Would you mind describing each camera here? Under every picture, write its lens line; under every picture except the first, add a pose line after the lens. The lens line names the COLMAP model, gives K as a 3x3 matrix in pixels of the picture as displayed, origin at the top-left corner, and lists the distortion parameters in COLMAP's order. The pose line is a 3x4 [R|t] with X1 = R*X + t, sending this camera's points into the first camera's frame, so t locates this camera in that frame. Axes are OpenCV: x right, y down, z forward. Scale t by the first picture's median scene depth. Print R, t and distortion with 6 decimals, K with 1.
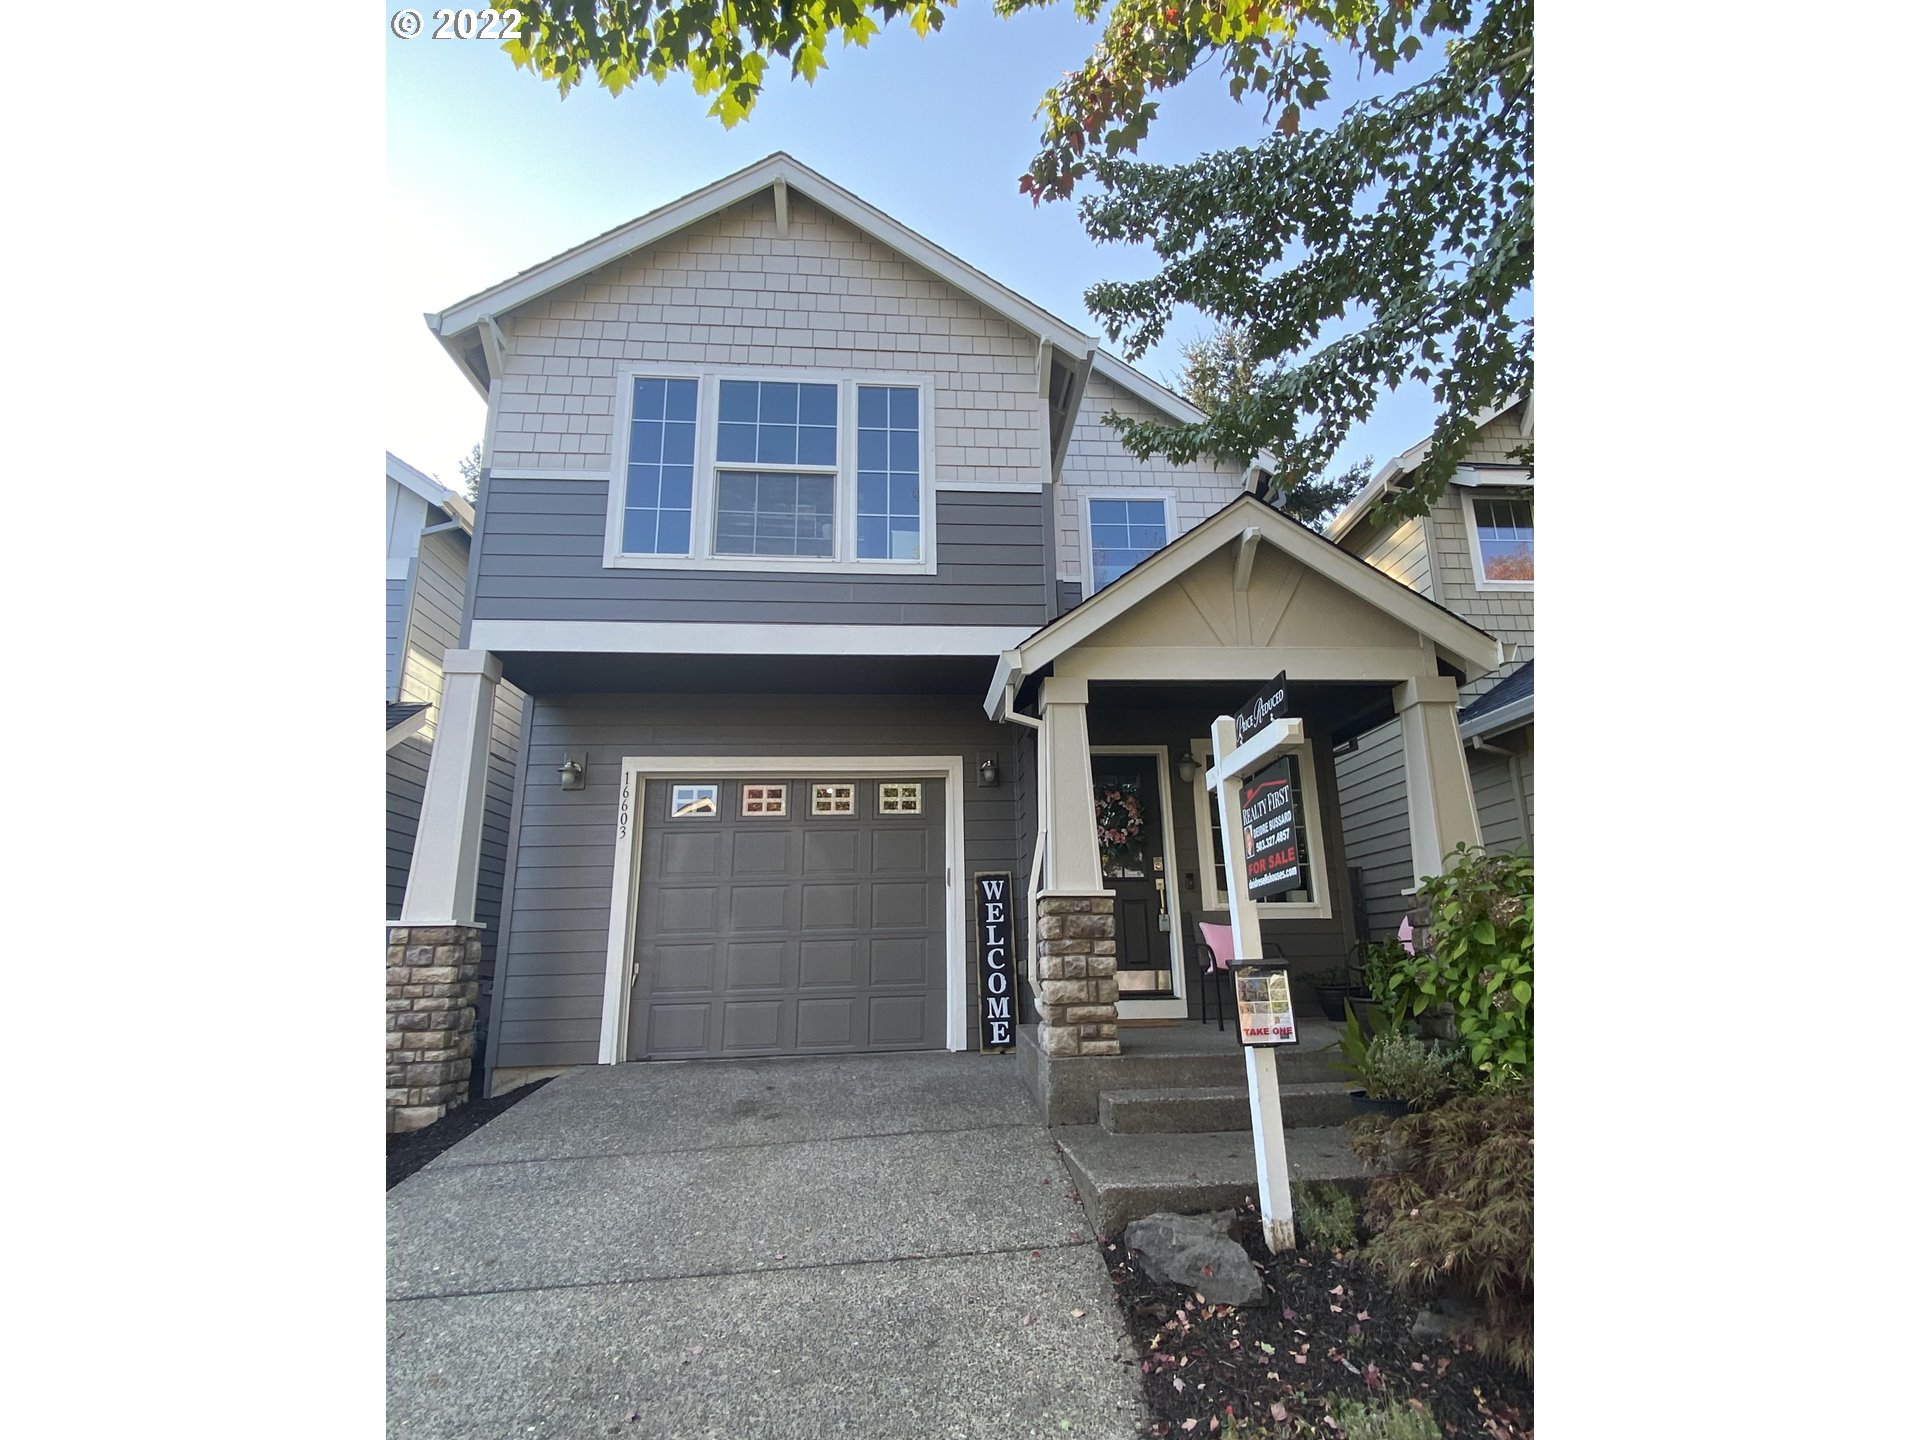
lens RADIAL K [[962.5, 0, 960.0], [0, 962.5, 720.0], [0, 0, 1]] dist [0.025856, -0.000692]
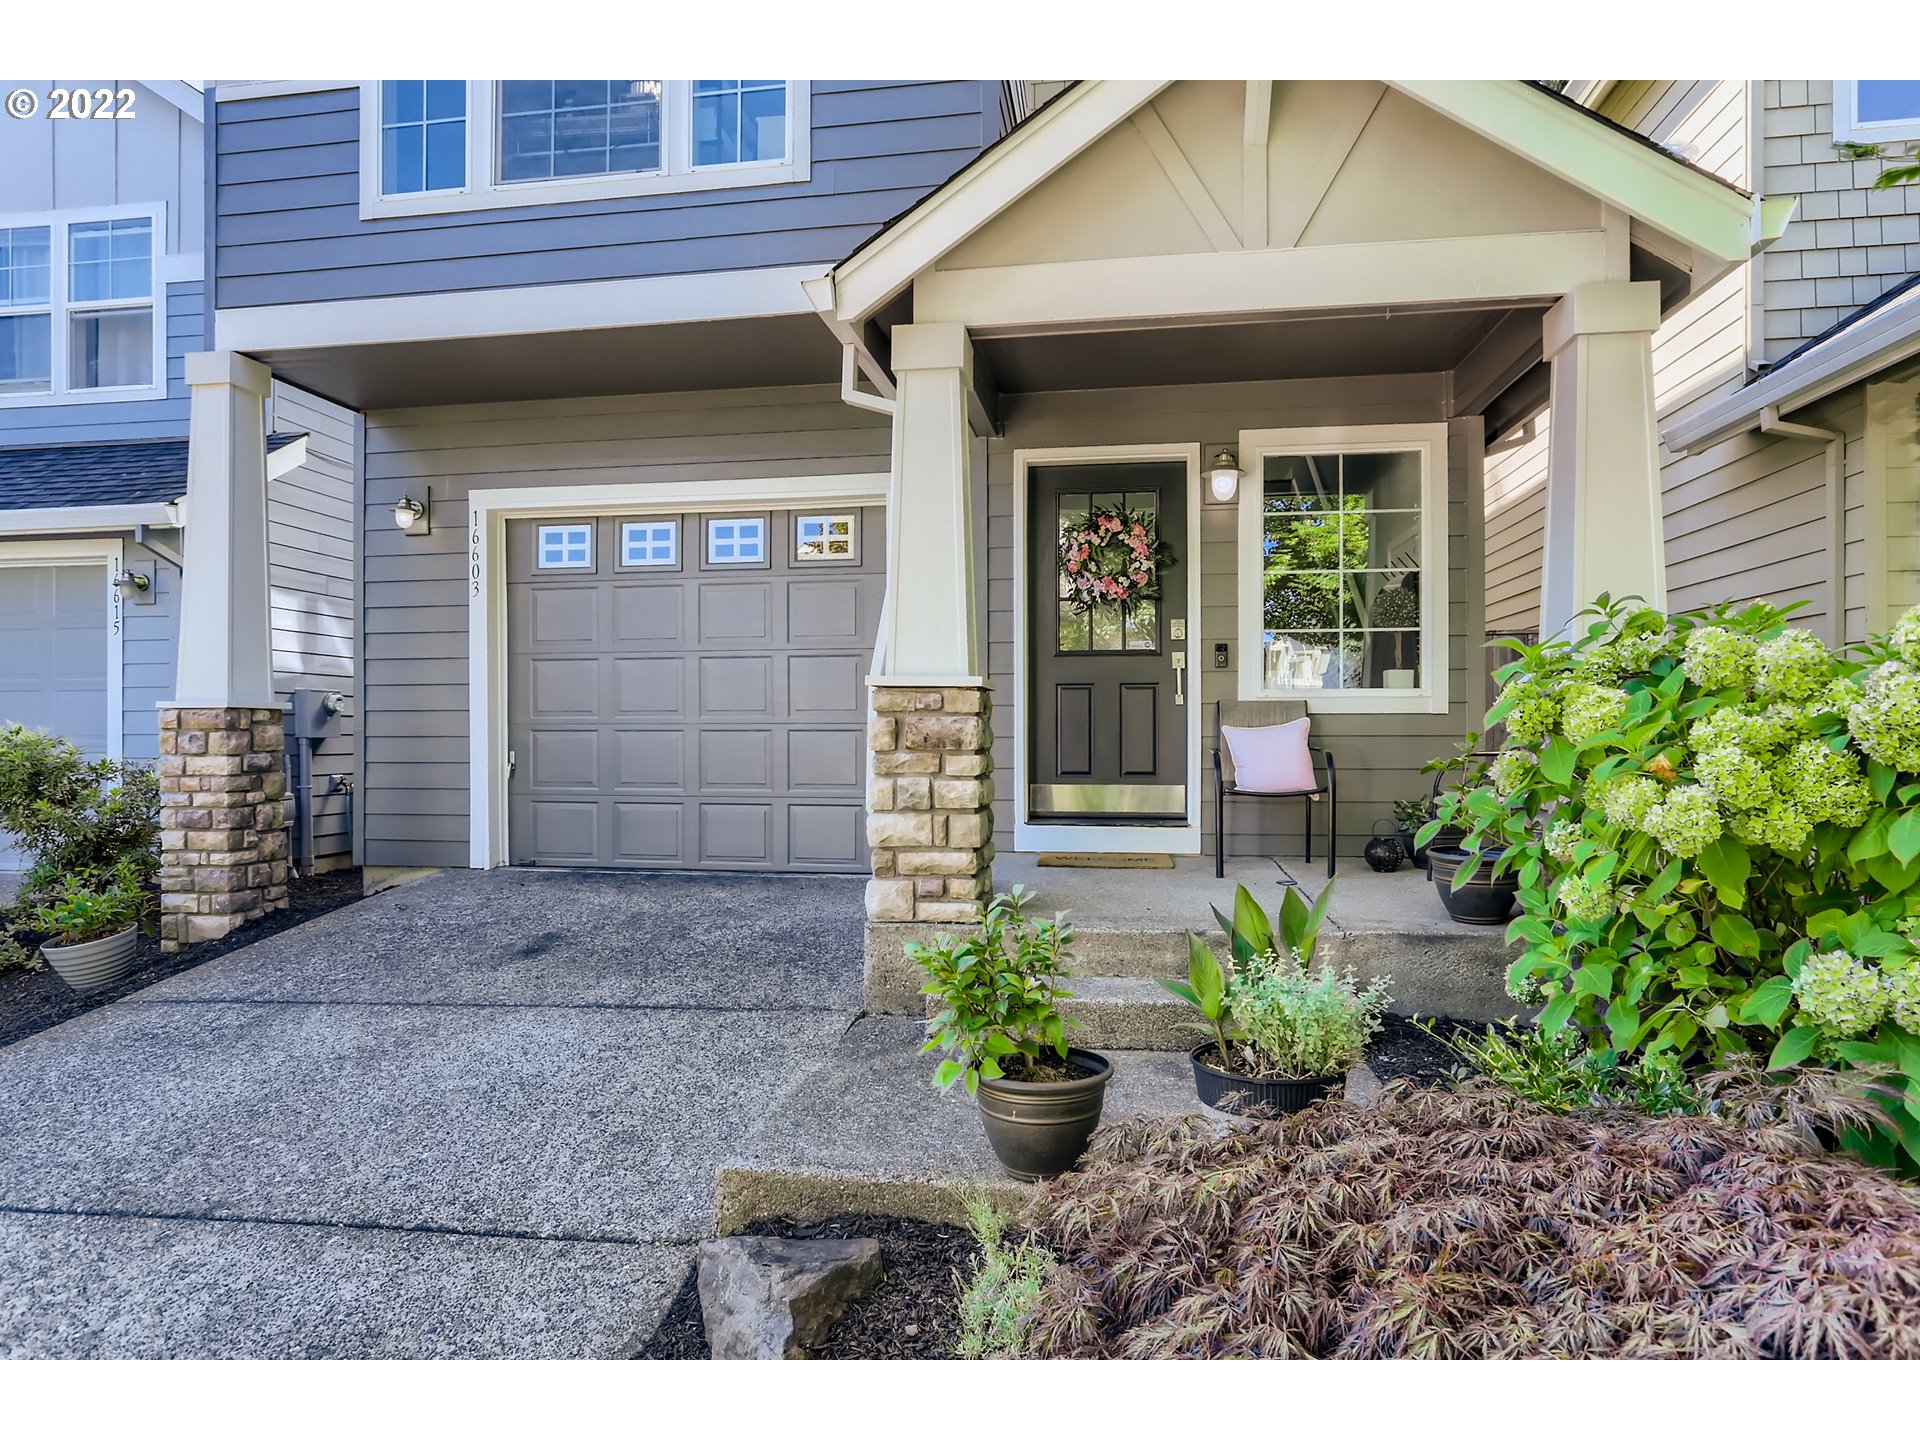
lens RADIAL K [[1102.2, 0, 960.0], [0, 1102.2, 720.0], [0, 0, 1]] dist [-0.000361, 0.003513]
pose [[0.967430, 0.020551, -0.252303, 0.296138], [0.041460, 0.970377, 0.238013, 0.027831], [0.249720, -0.240721, 0.937919, 0.281558]]
